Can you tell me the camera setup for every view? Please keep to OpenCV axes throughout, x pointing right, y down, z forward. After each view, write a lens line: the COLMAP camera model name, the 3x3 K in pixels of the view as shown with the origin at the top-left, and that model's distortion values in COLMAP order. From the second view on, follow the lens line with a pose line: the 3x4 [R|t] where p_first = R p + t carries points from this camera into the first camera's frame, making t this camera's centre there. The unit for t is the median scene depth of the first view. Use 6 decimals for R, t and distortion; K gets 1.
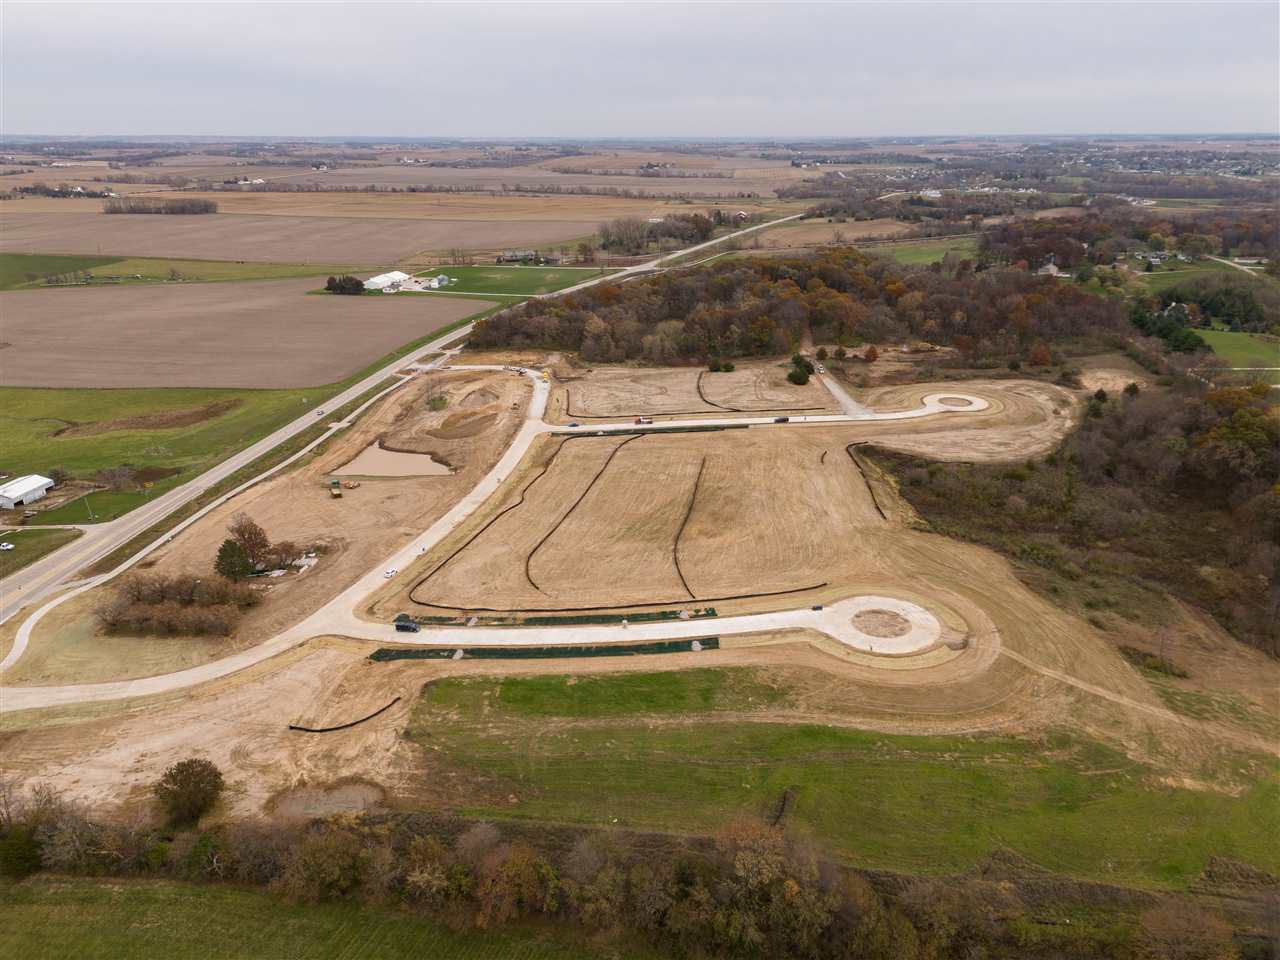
lens RADIAL K [[903.9, 0, 638.6], [0, 903.9, 477.8], [0, 0, 1]] dist [0.079669, -0.077252]
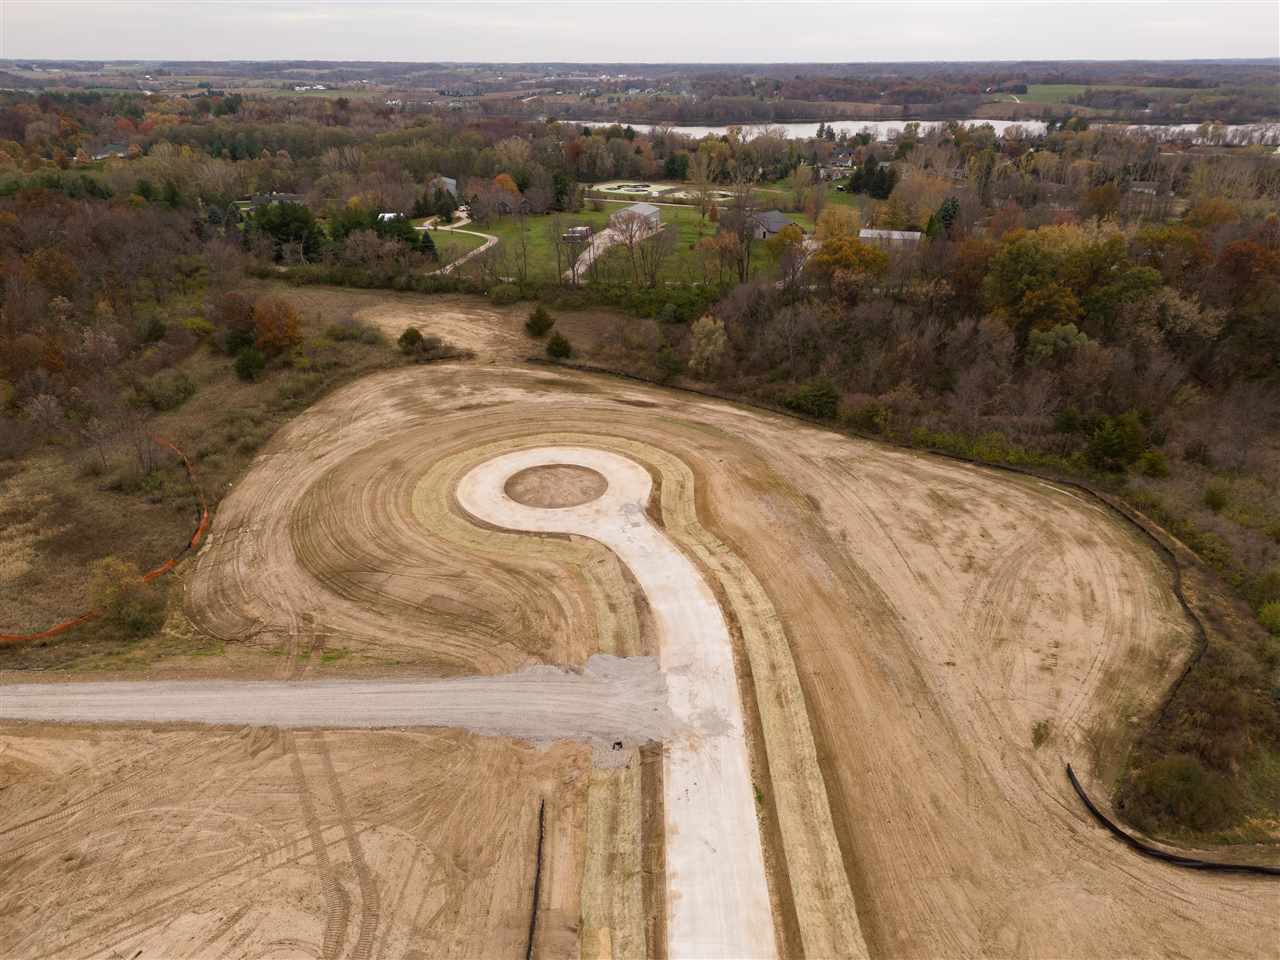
lens RADIAL K [[903.9, 0, 638.6], [0, 903.9, 477.8], [0, 0, 1]] dist [0.079669, -0.077252]
pose [[0.065035, -0.411513, 0.909080, 0.026432], [0.353601, 0.861399, 0.364633, -0.074811], [-0.933133, 0.297738, 0.201533, 0.360554]]
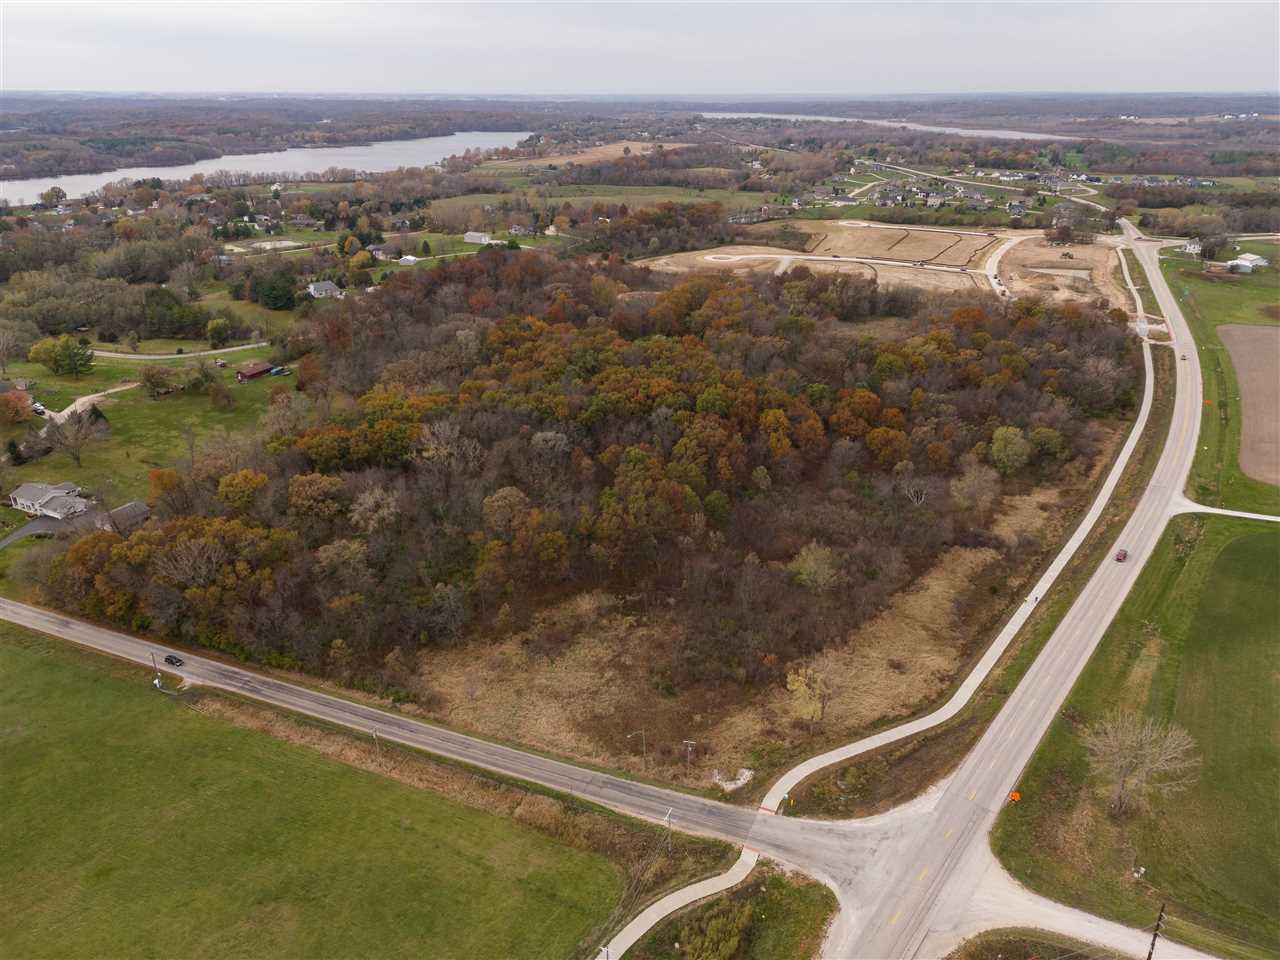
lens RADIAL K [[892.0, 0, 635.7], [0, 892.0, 504.1], [0, 0, 1]] dist [0.054367, -0.037330]
pose [[-0.961725, -0.113066, 0.249602, 0.016668], [0.098336, 0.707816, 0.699519, -0.364820], [-0.255764, 0.697290, -0.669606, 0.968627]]
